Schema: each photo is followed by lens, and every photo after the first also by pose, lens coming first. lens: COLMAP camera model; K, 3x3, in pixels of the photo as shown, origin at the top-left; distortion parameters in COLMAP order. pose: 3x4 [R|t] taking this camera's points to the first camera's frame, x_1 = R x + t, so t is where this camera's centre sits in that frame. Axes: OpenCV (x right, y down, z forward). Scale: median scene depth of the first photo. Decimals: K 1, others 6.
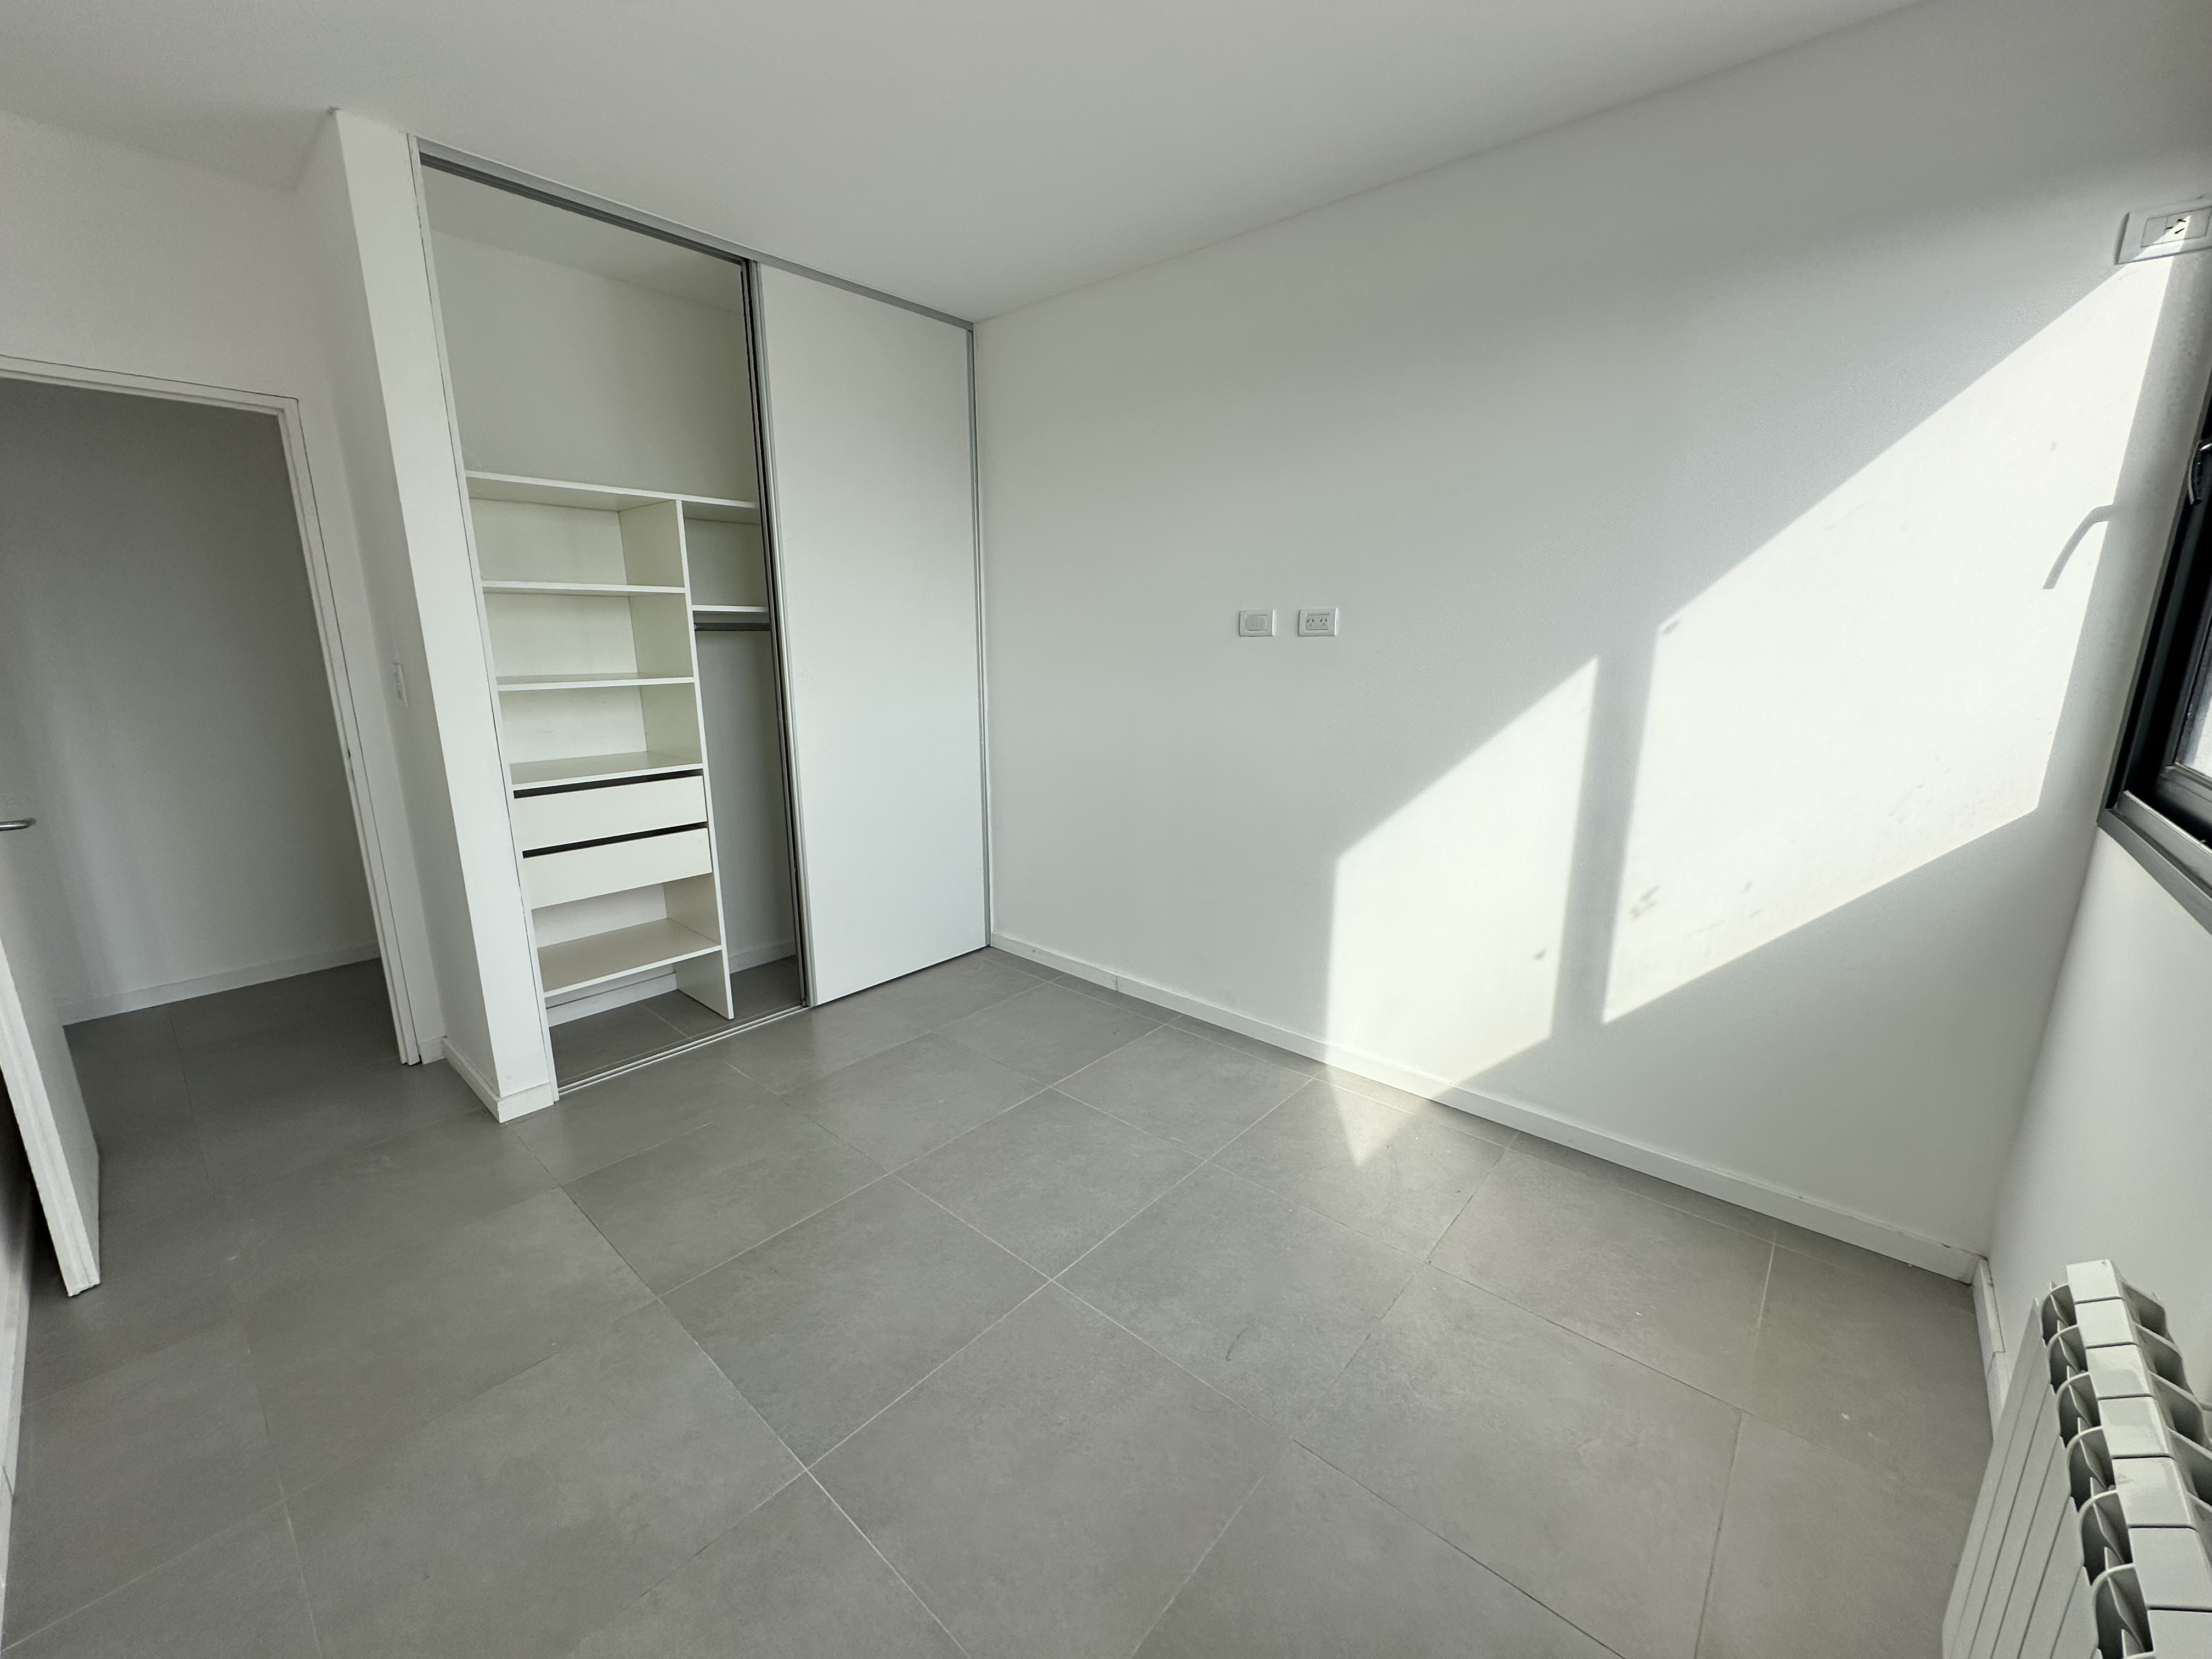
lens RADIAL K [[877.6, 0, 1107.0], [0, 877.6, 828.1], [0, 0, 1]] dist [-0.002337, 0.000333]
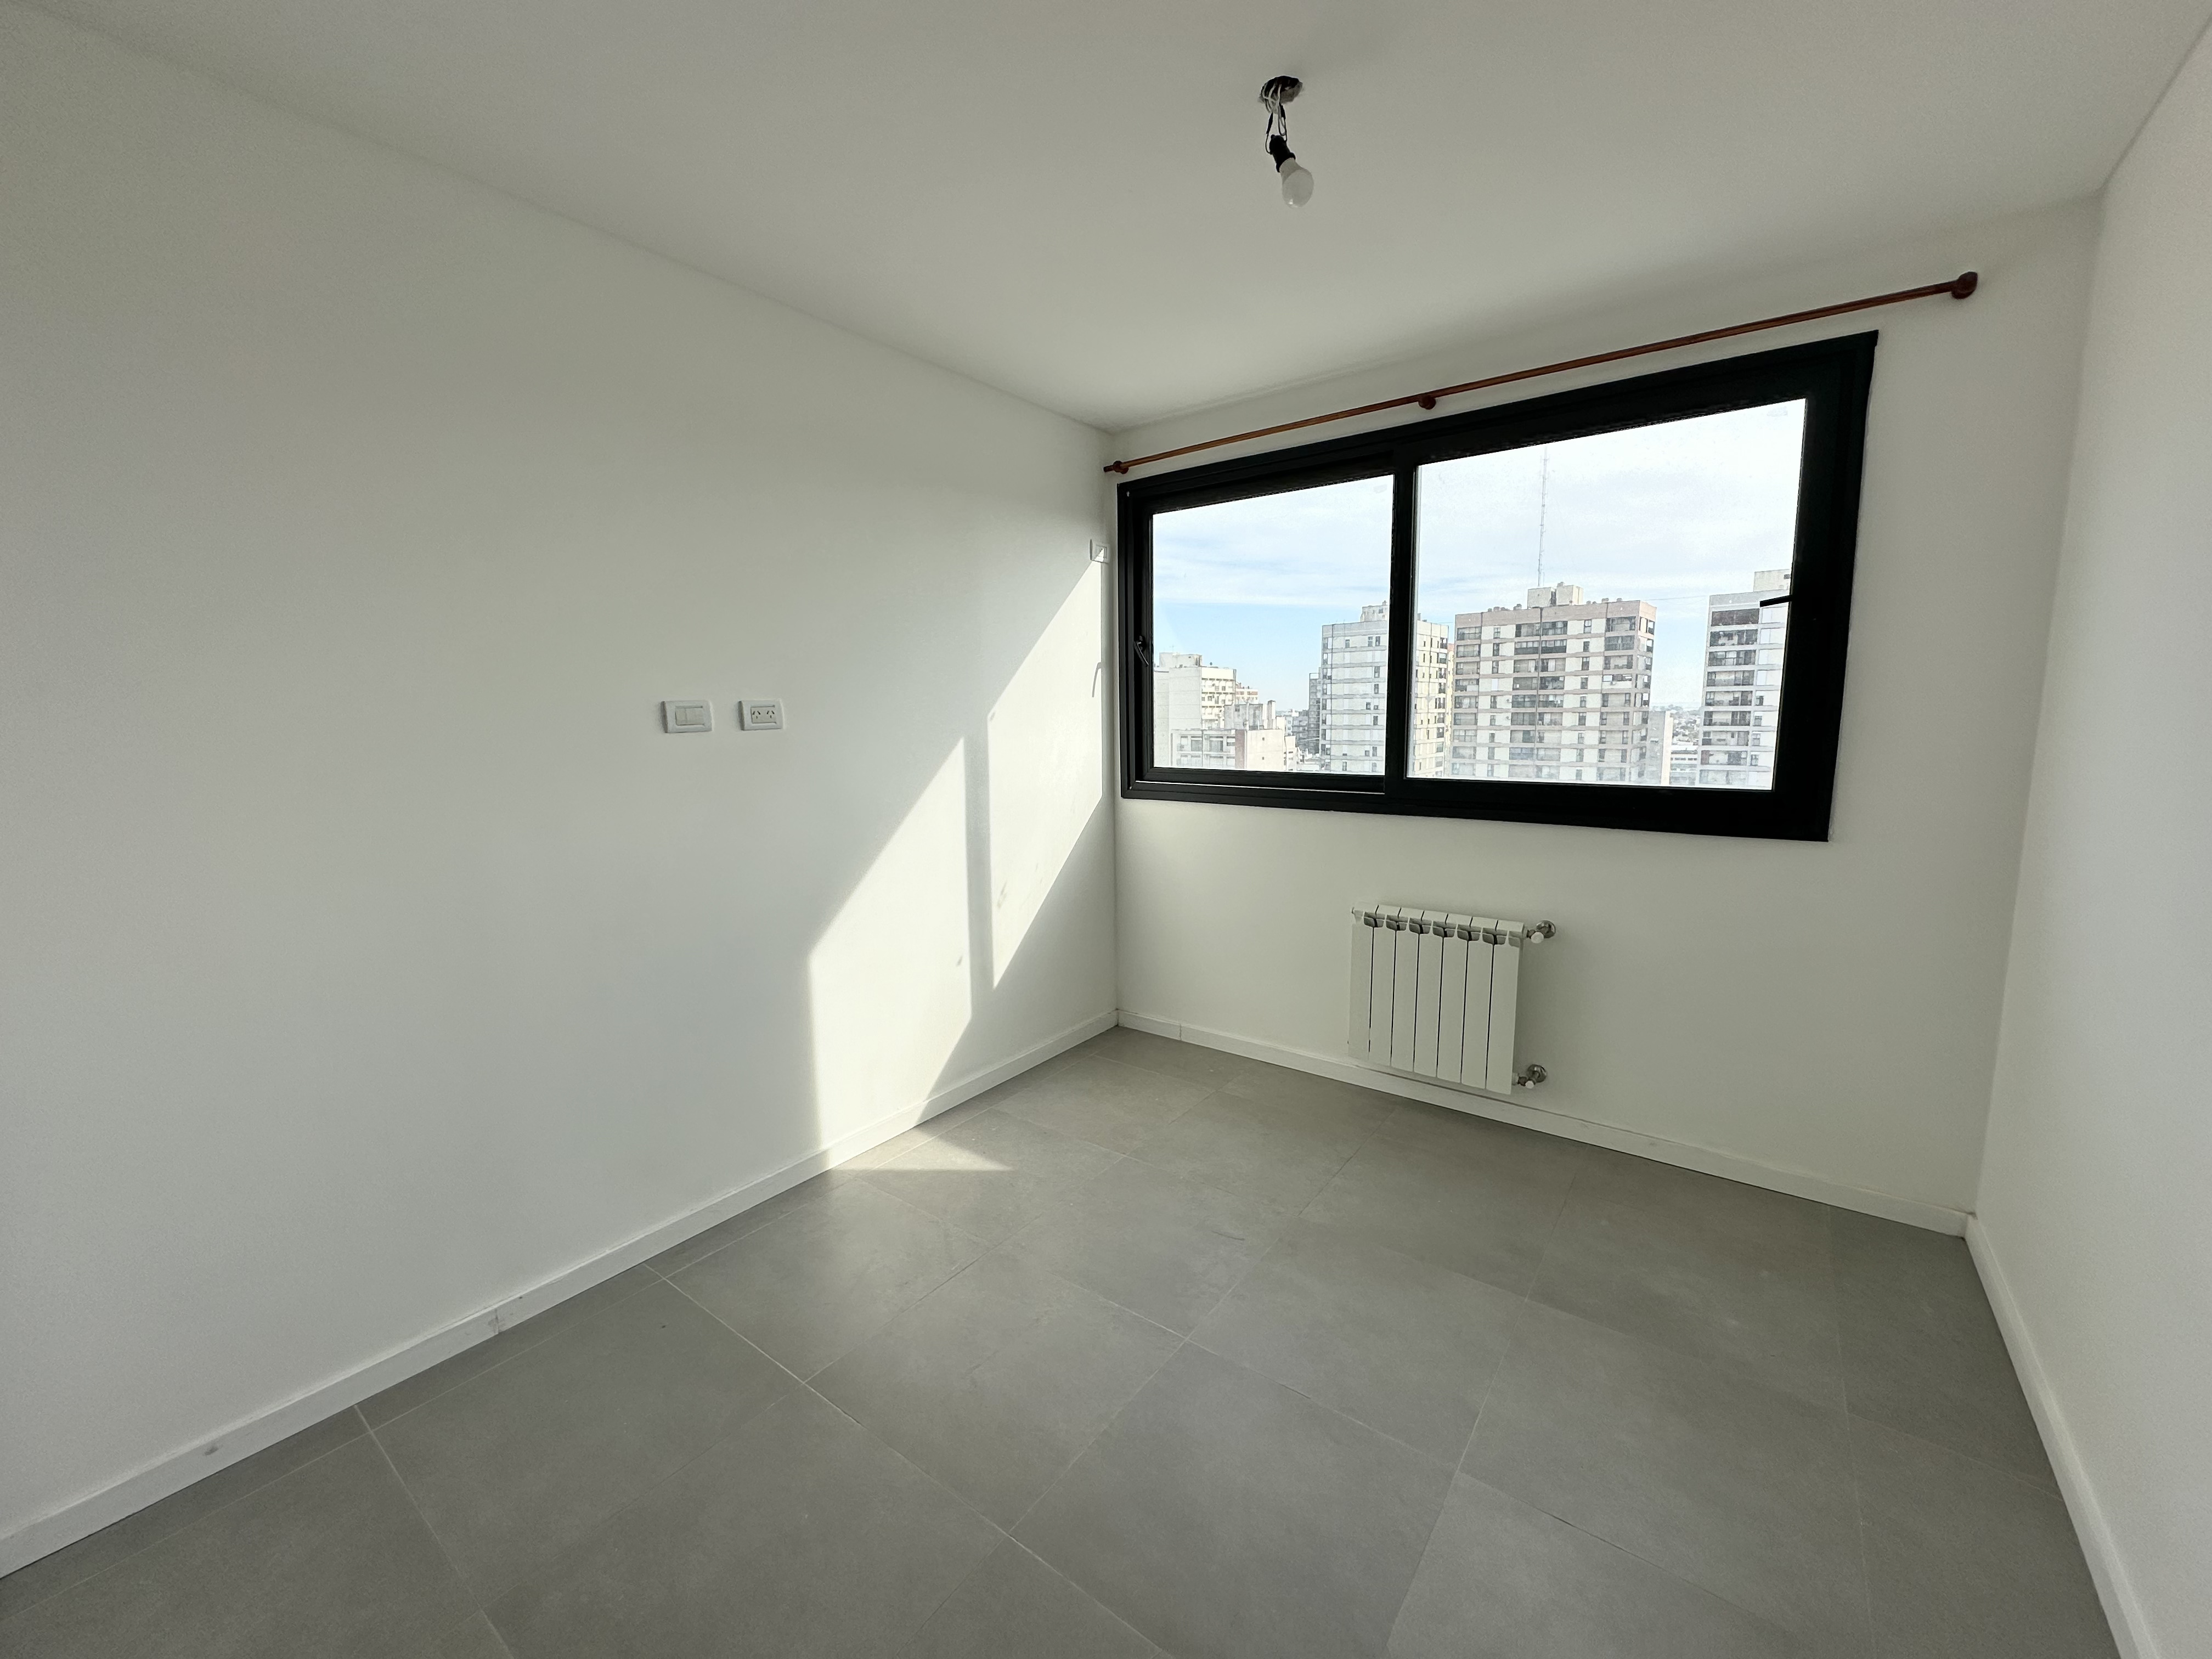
lens RADIAL K [[877.6, 0, 1107.0], [0, 877.6, 828.1], [0, 0, 1]] dist [-0.002337, 0.000333]
pose [[-0.077932, -0.135533, 0.987703, -0.720745], [0.228064, 0.962022, 0.150003, -0.175828], [-0.970522, 0.236949, -0.044062, 0.717478]]
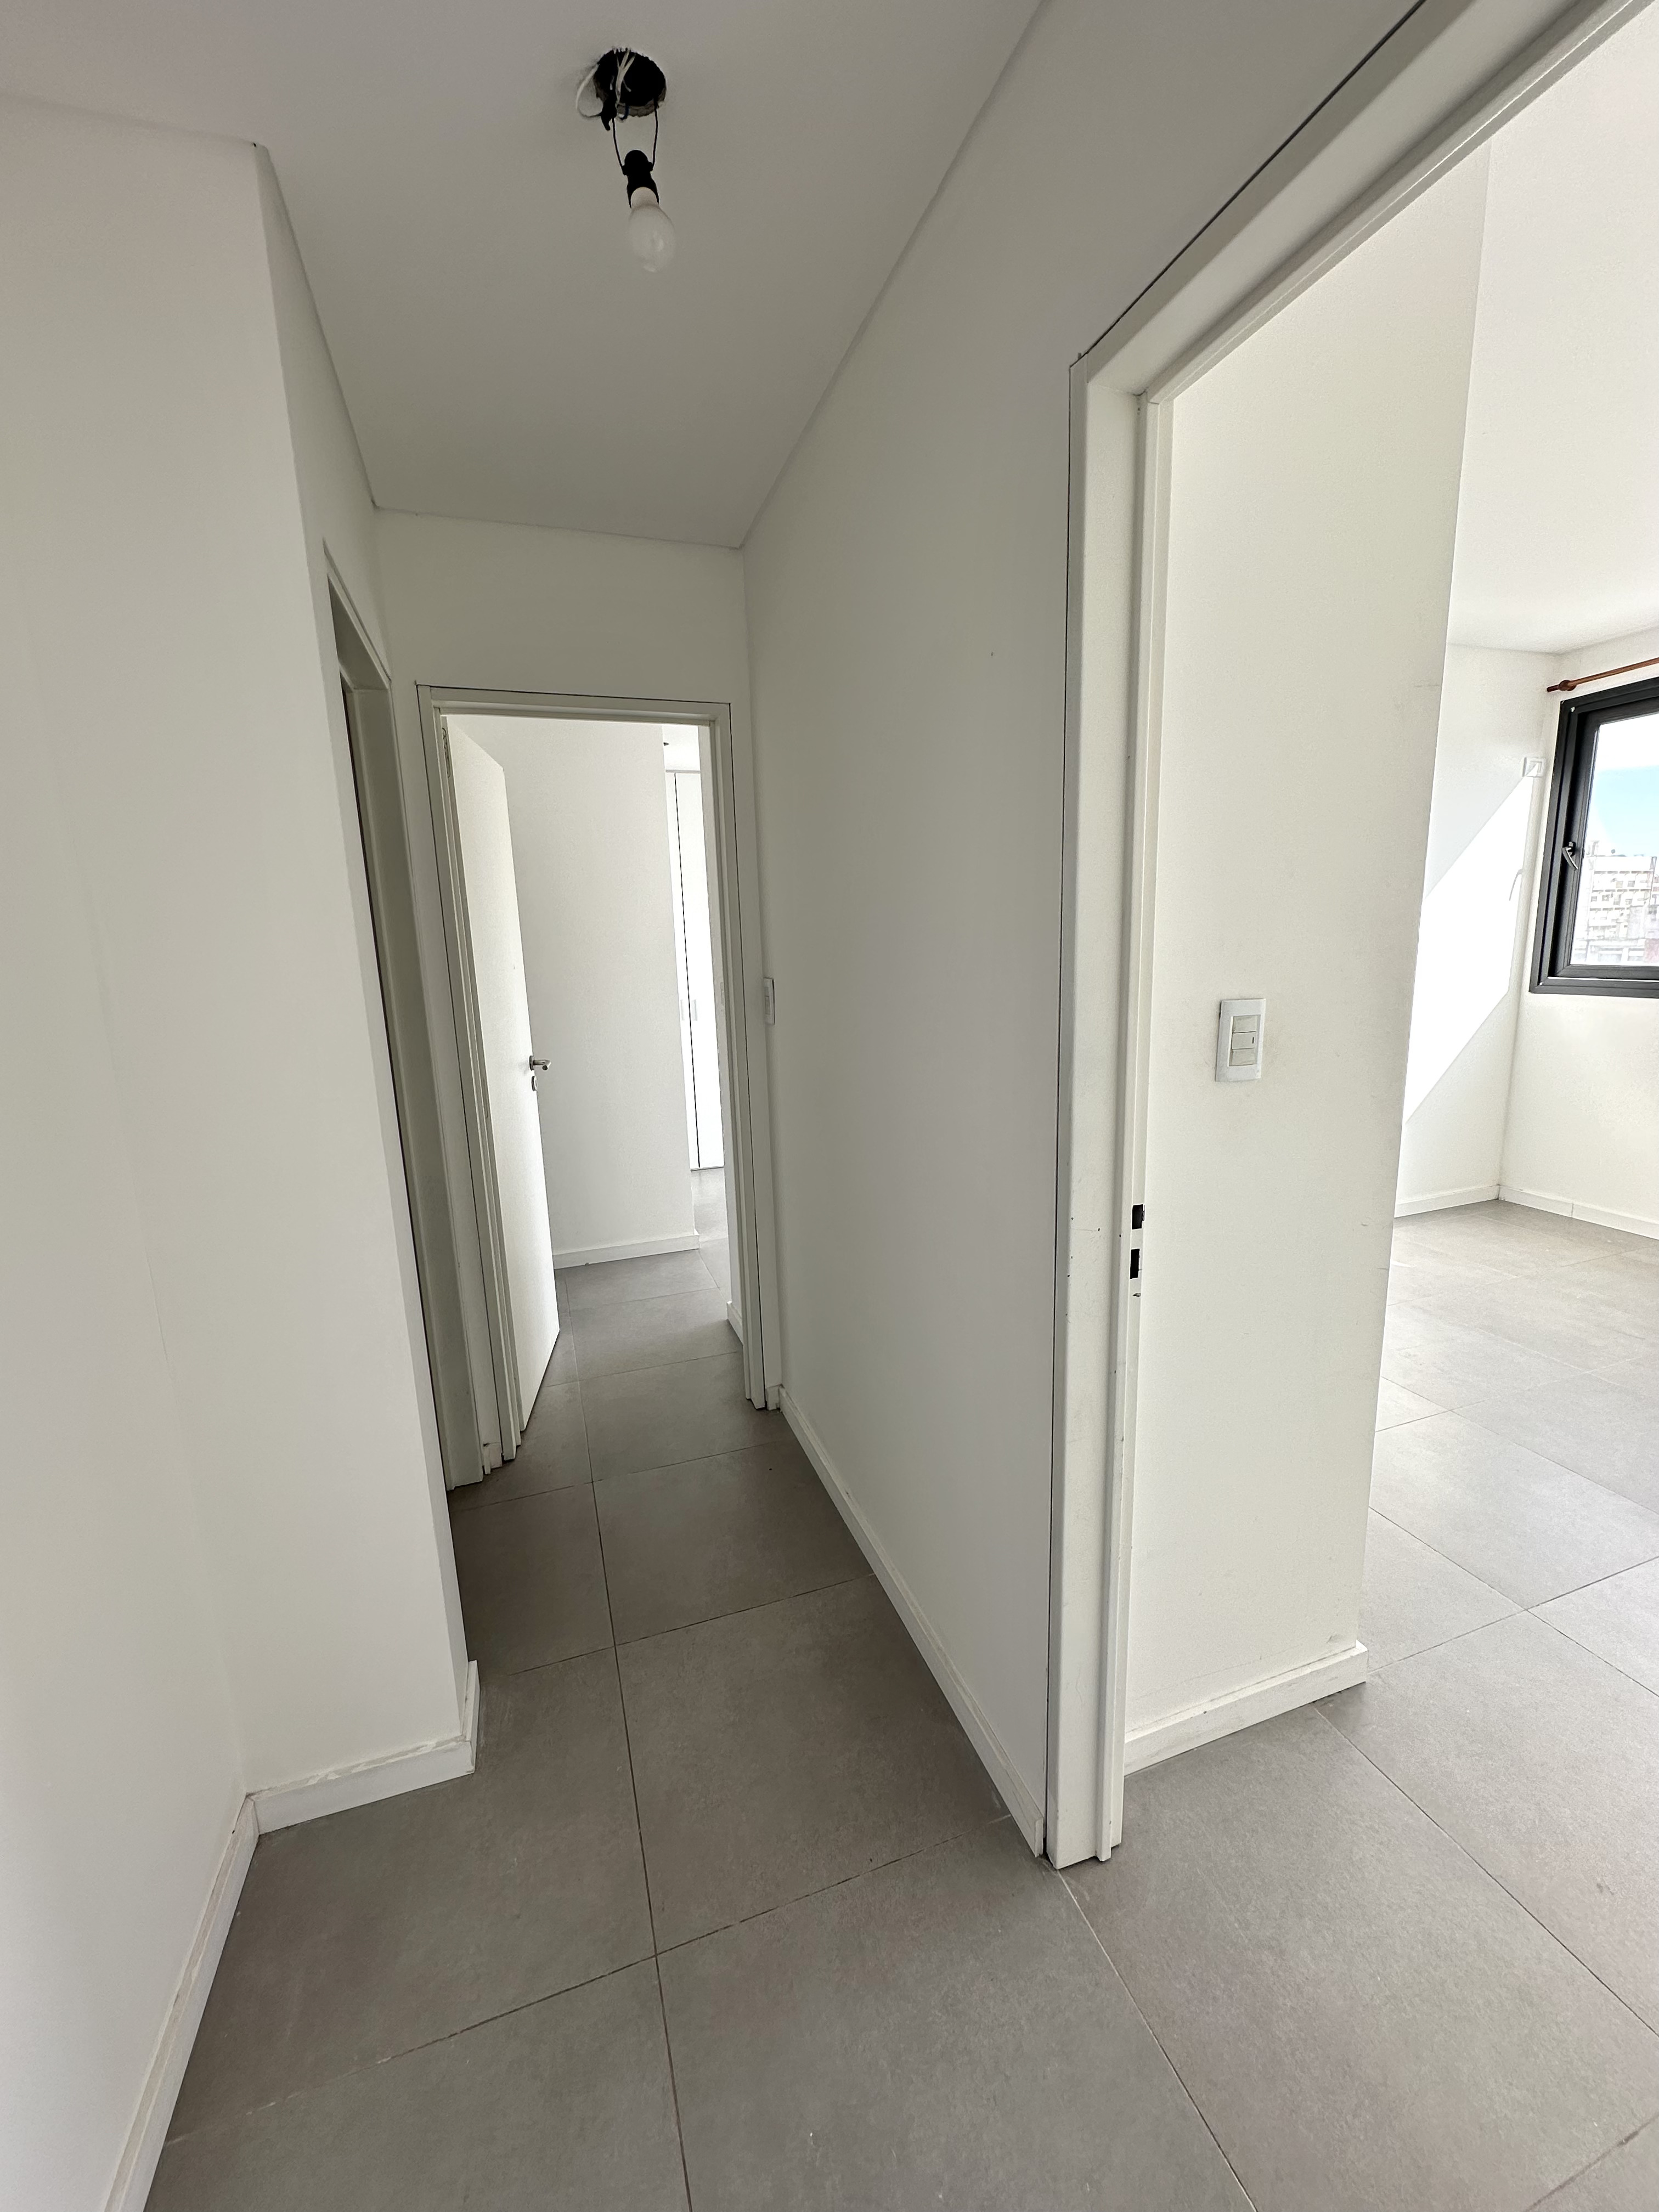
lens RADIAL K [[879.0, 0, 829.5], [0, 879.0, 1106.0], [0, 0, 1]] dist [-0.002012, -0.000650]
pose [[0.494056, -0.182984, 0.849957, -1.307348], [0.223204, 0.971531, 0.079415, -0.211541], [-0.840291, 0.150478, 0.520833, 0.887033]]
